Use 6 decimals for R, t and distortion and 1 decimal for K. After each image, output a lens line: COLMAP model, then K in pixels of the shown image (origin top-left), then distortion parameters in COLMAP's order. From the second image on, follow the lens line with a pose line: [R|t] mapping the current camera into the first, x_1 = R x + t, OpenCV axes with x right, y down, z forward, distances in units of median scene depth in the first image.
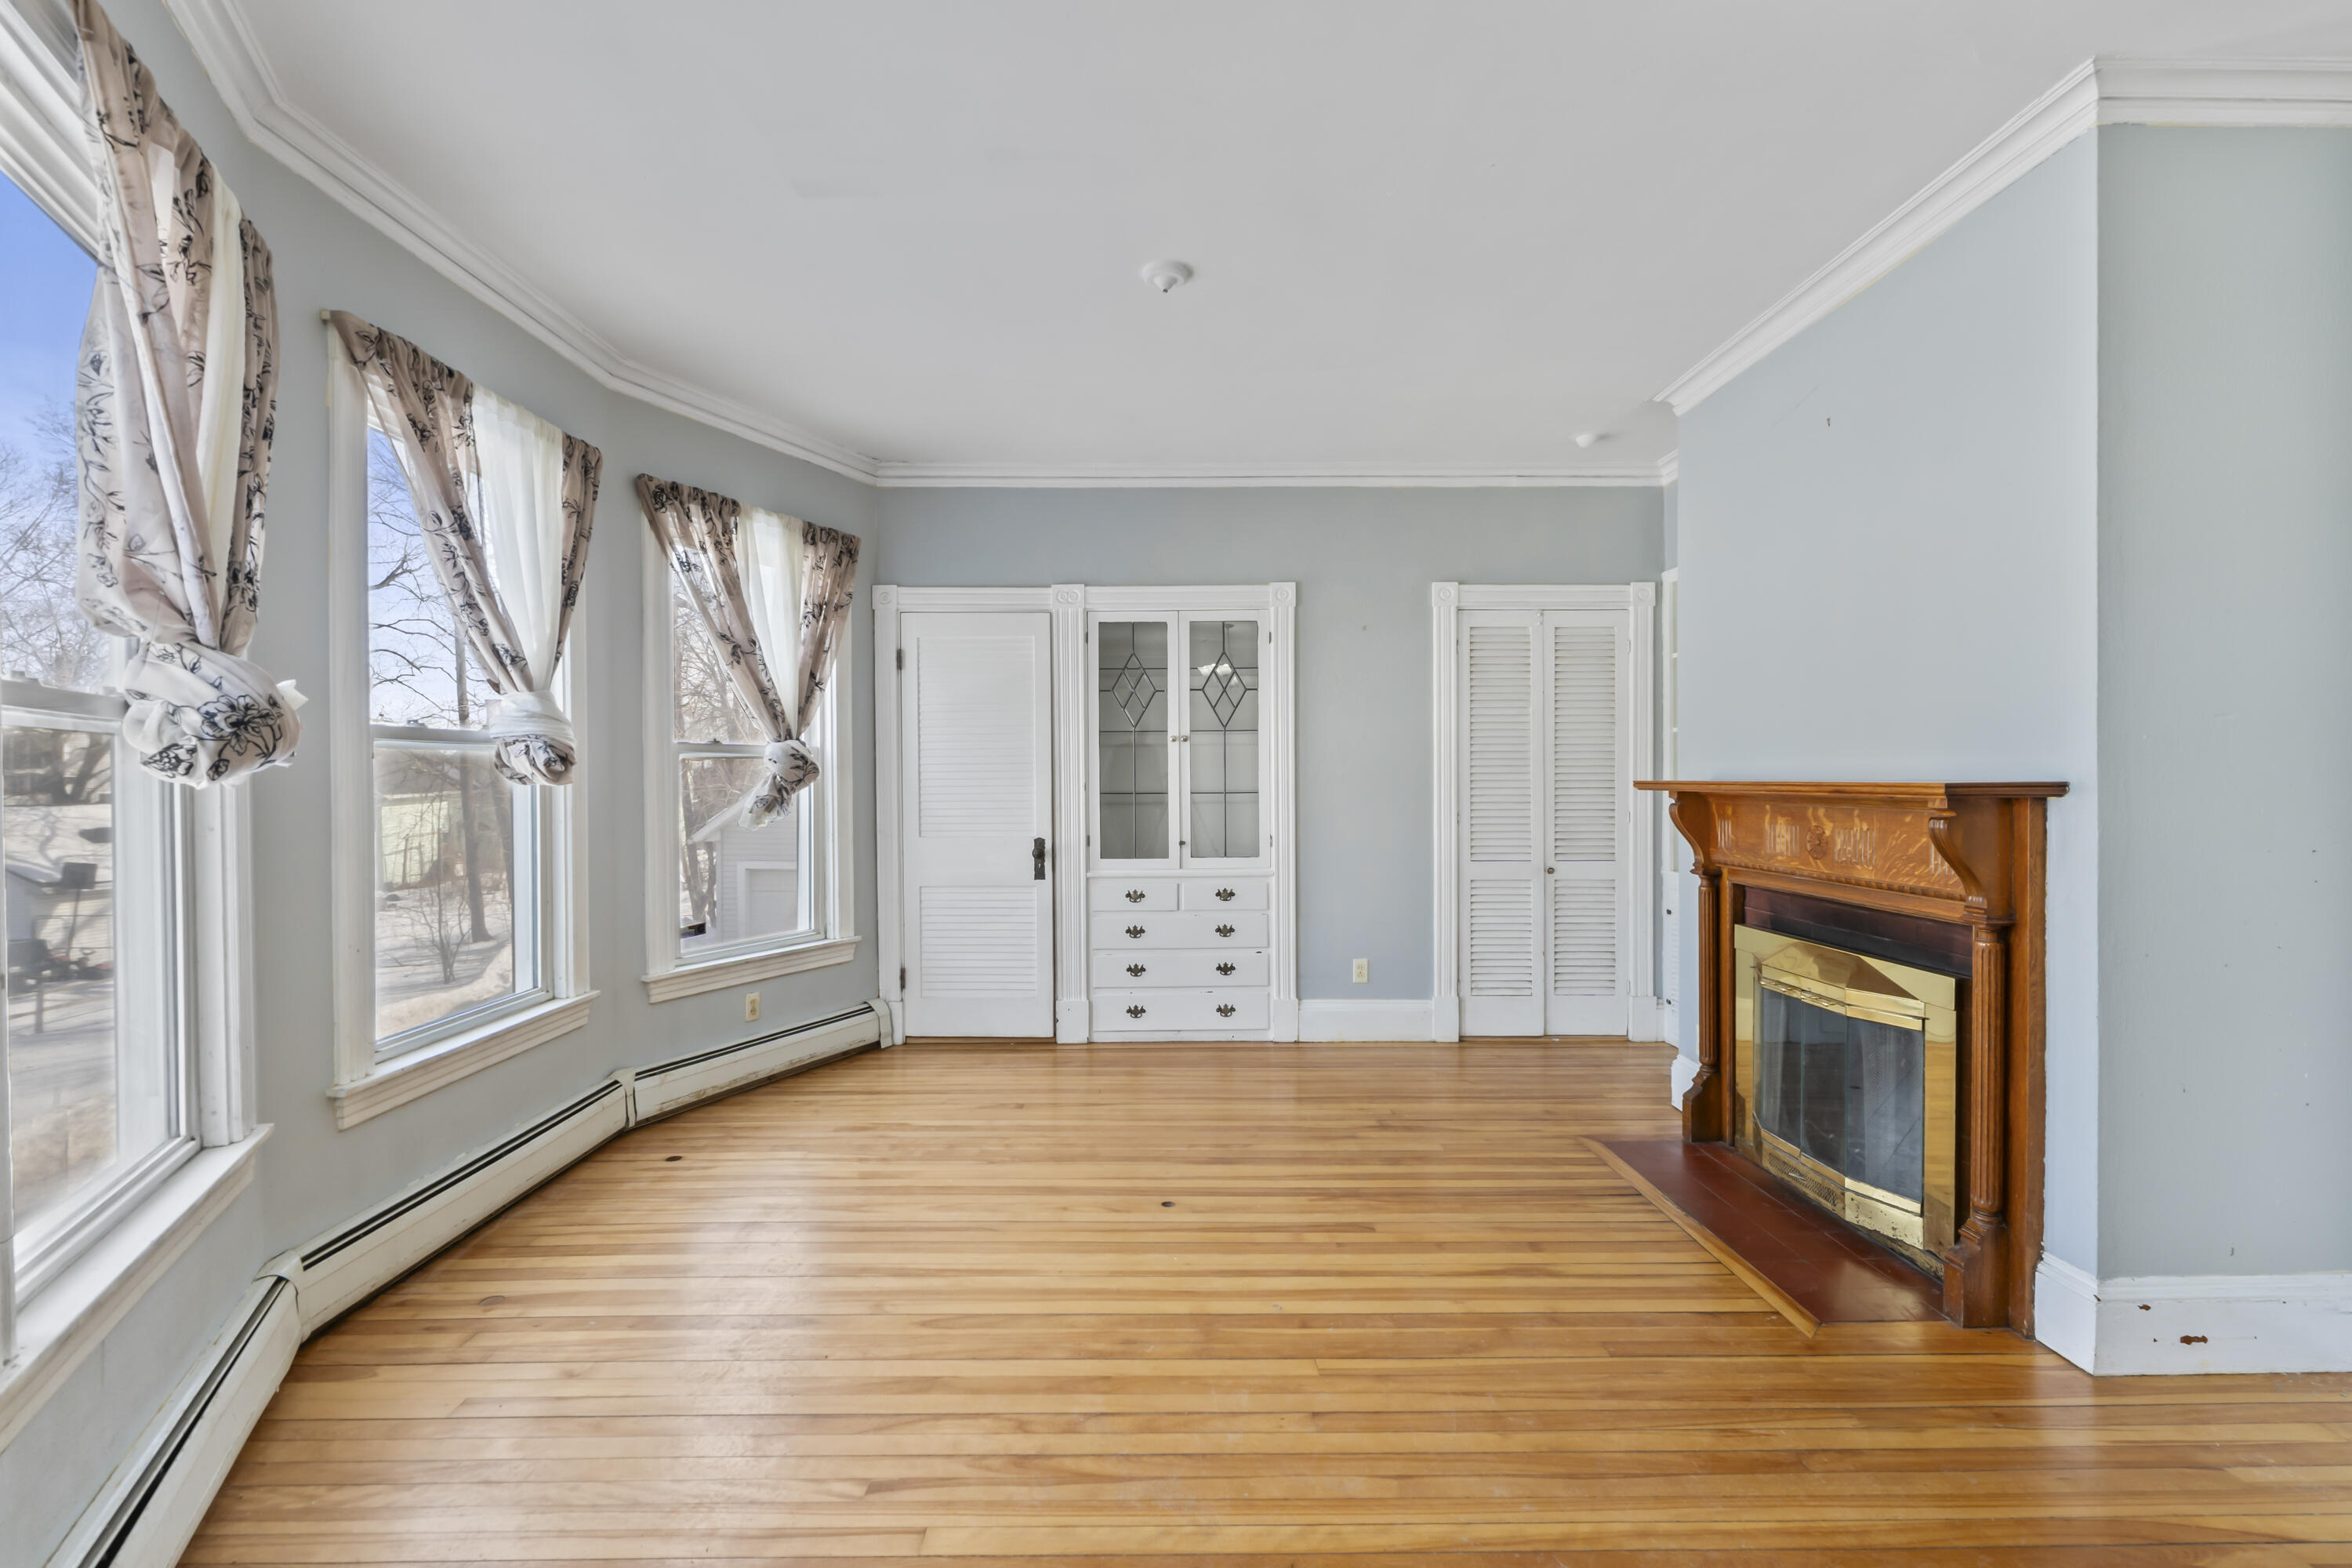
lens RADIAL K [[1068.2, 0, 1156.9], [0, 1068.2, 785.1], [0, 0, 1]] dist [-0.004130, 0.000297]
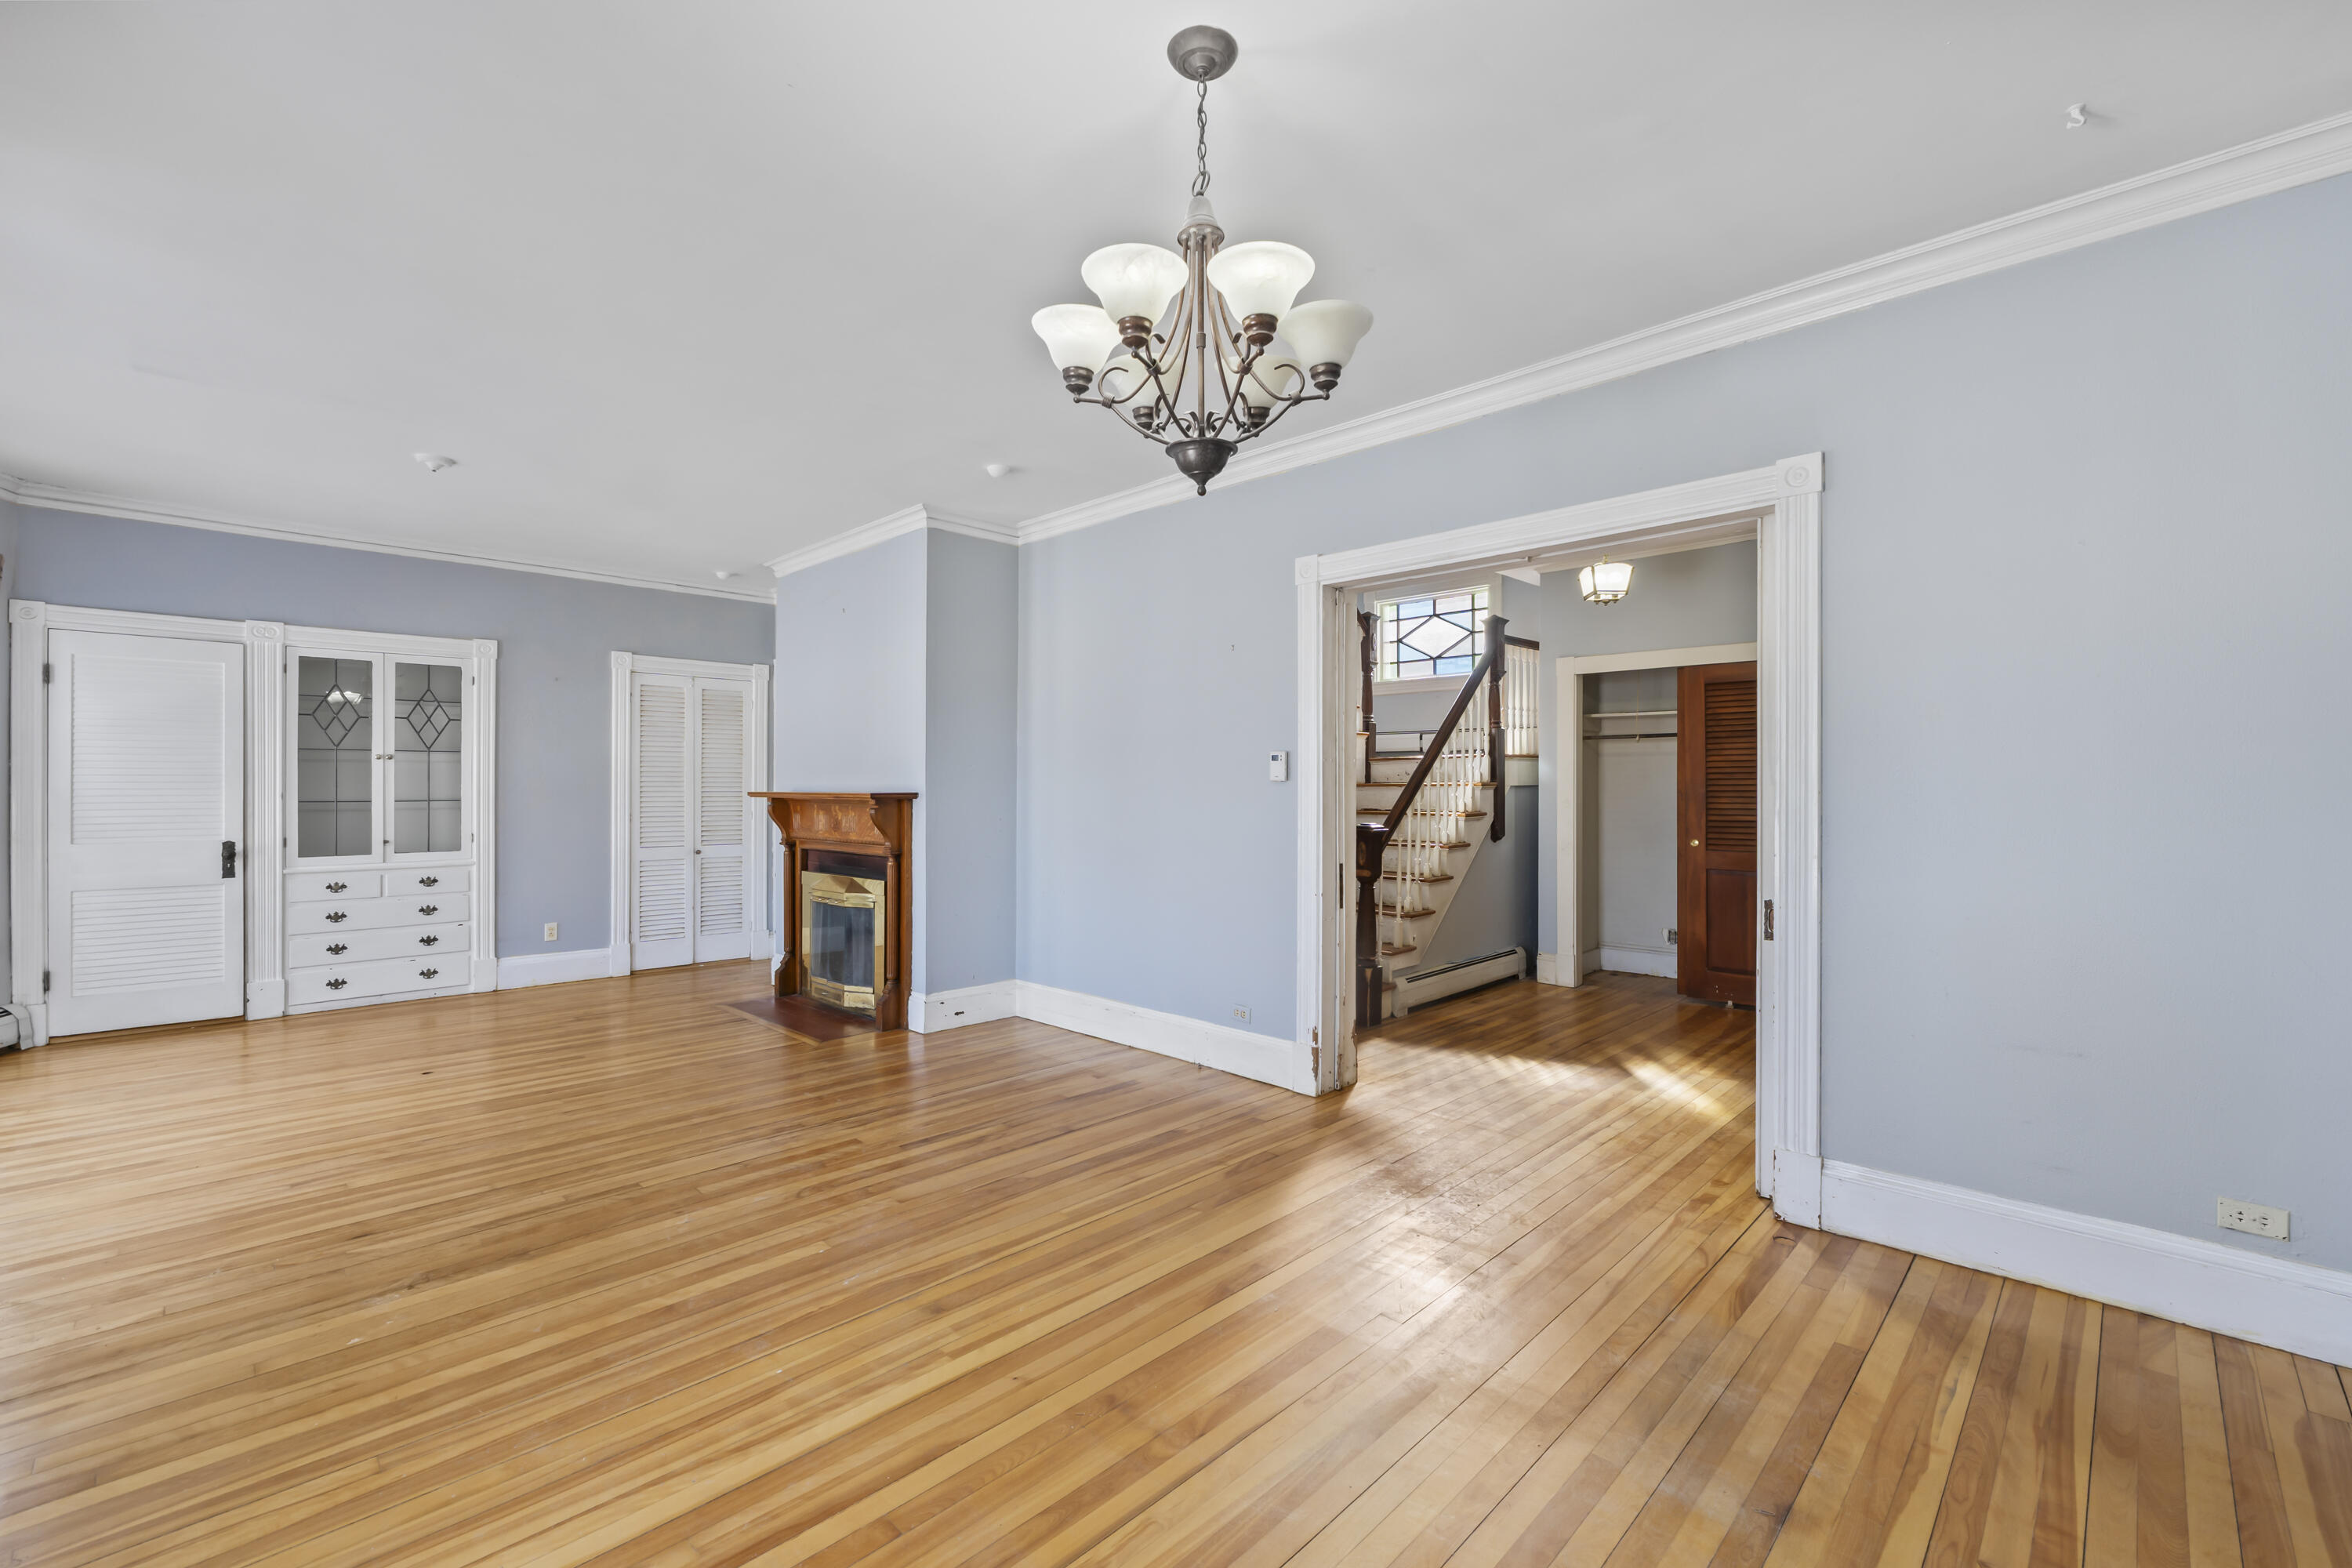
lens RADIAL K [[1001.8, 0, 1188.9], [0, 1001.8, 781.2], [0, 0, 1]] dist [-0.007116, -0.000398]
pose [[0.695581, 0.009513, 0.718385, -0.162142], [0.001457, 0.999892, -0.014651, 0.002753], [-0.718447, 0.011238, 0.695491, -0.475452]]
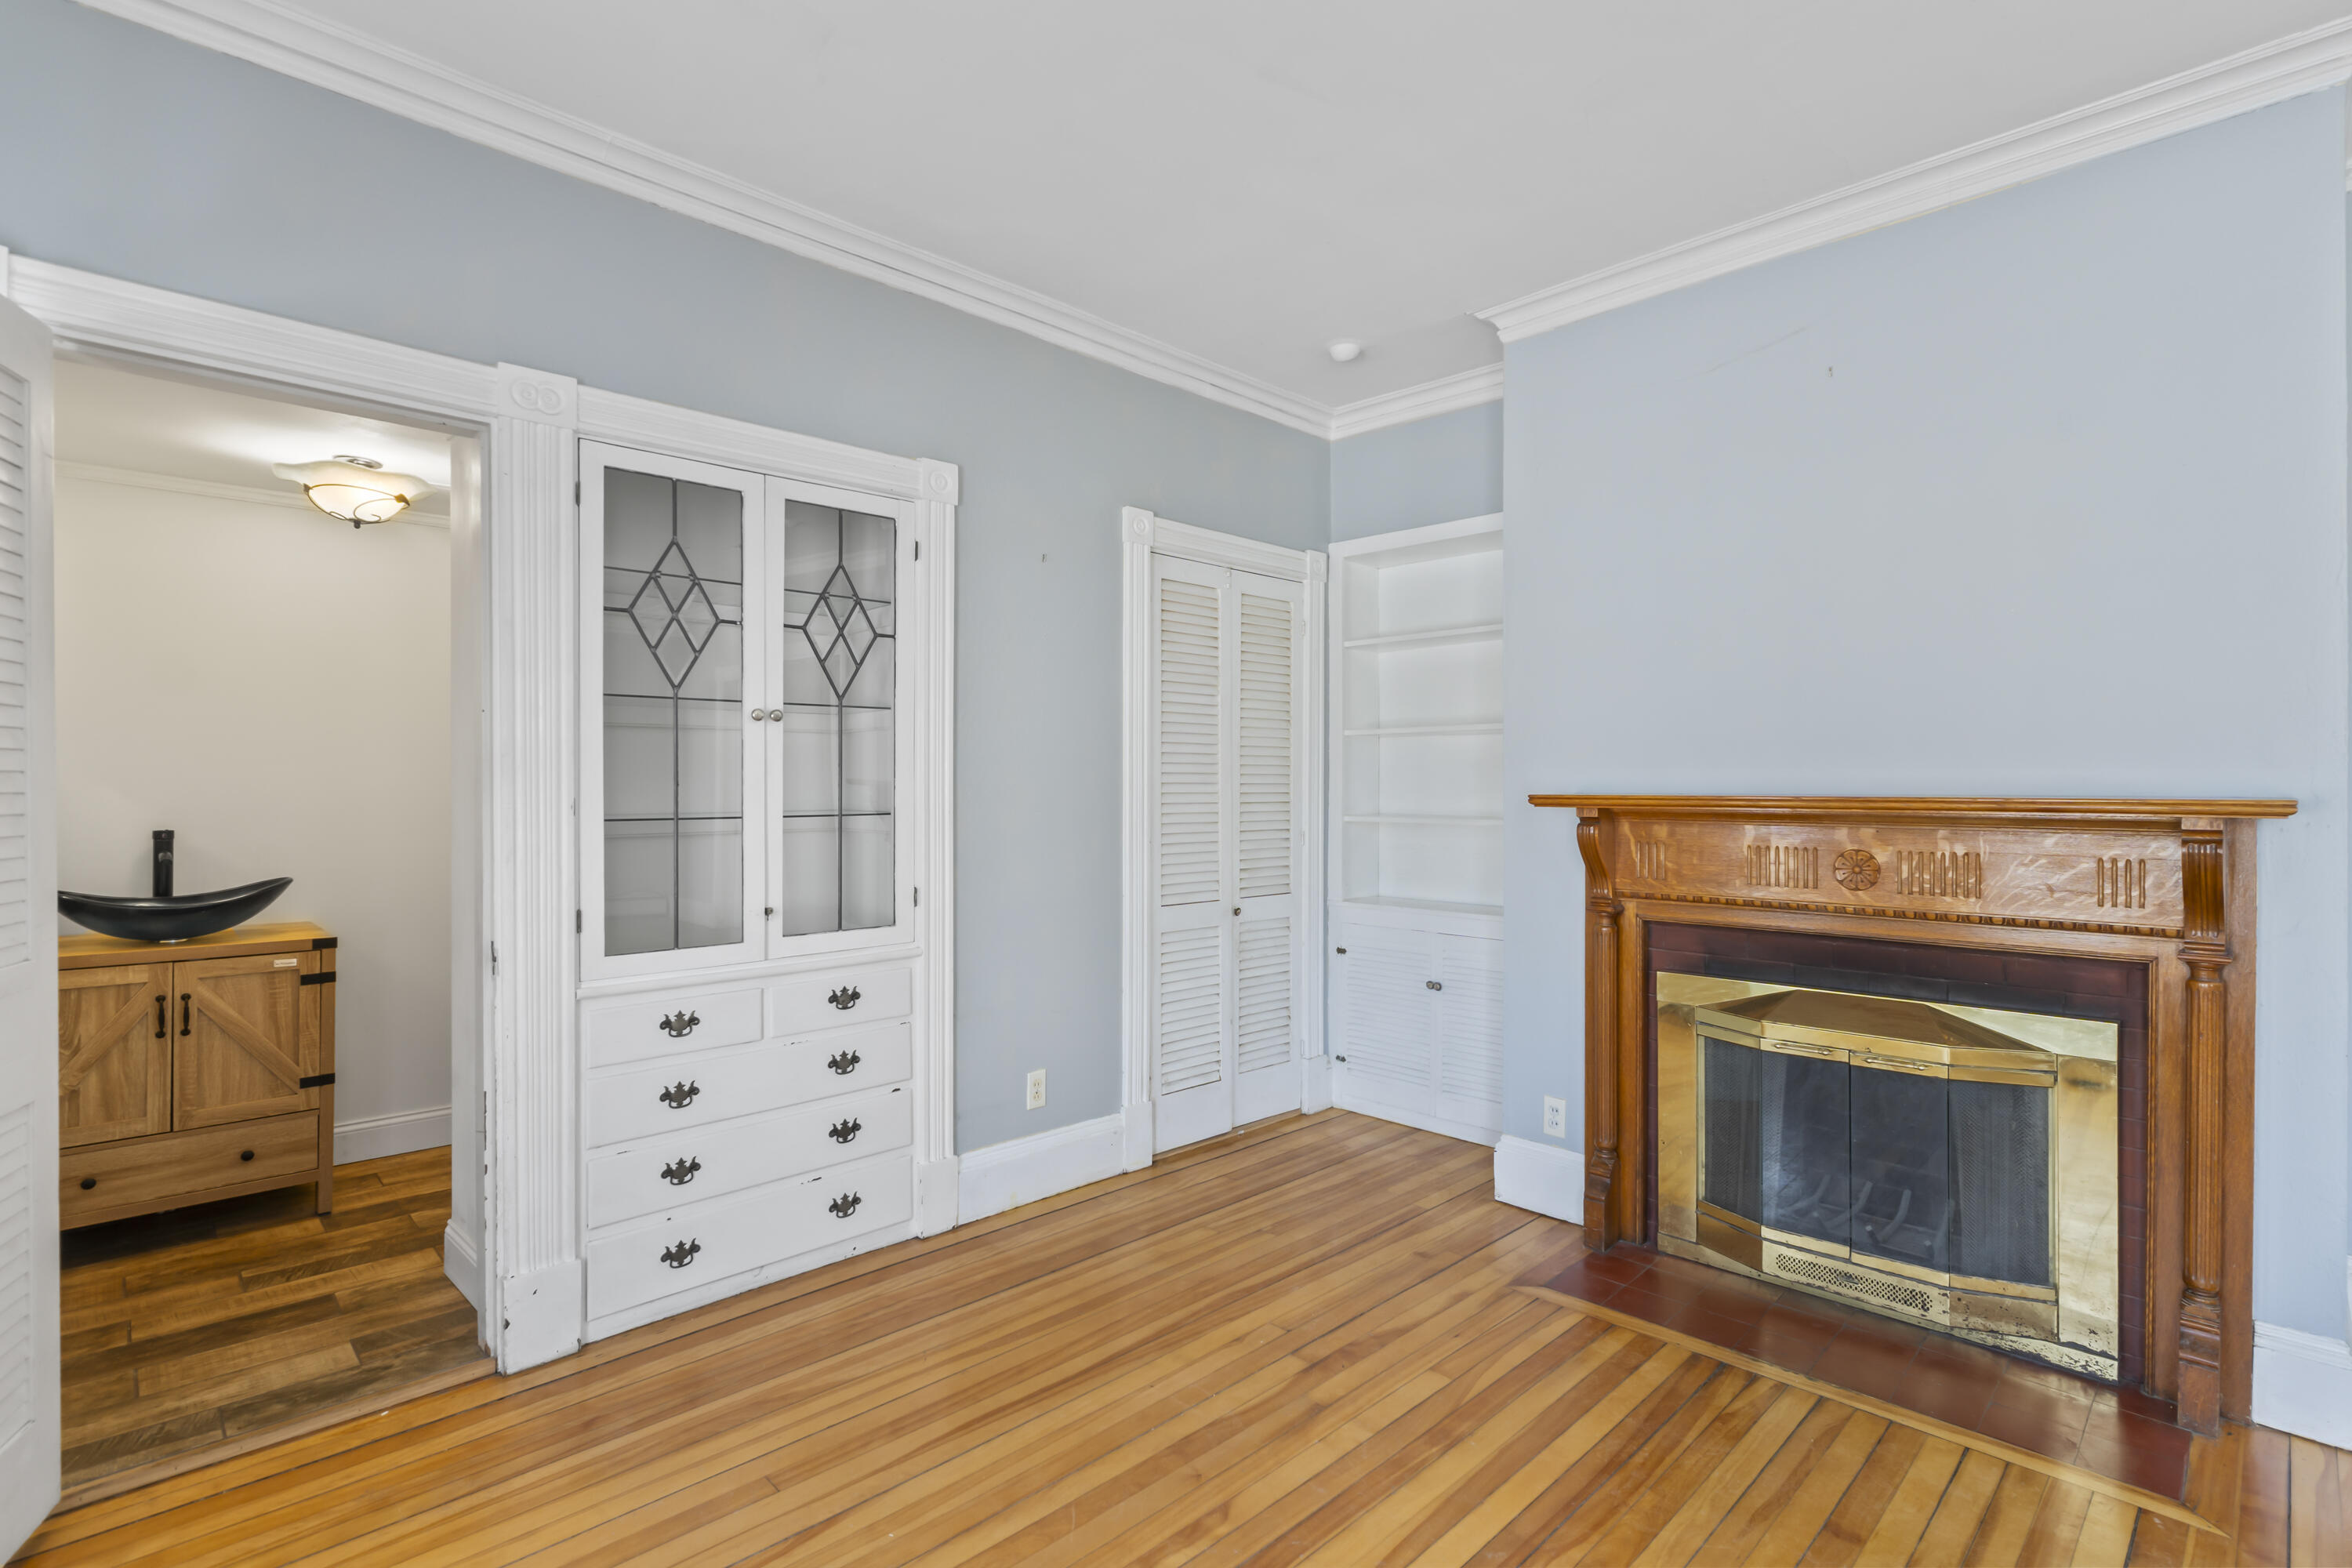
lens RADIAL K [[1126.6, 0, 1186.5], [0, 1126.6, 783.1], [0, 0, 1]] dist [-0.008123, 0.001761]
pose [[0.709573, 0.005039, 0.704614, -0.228903], [0.001082, 0.999965, -0.008241, -0.004971], [-0.704631, 0.006611, 0.709543, 0.464220]]
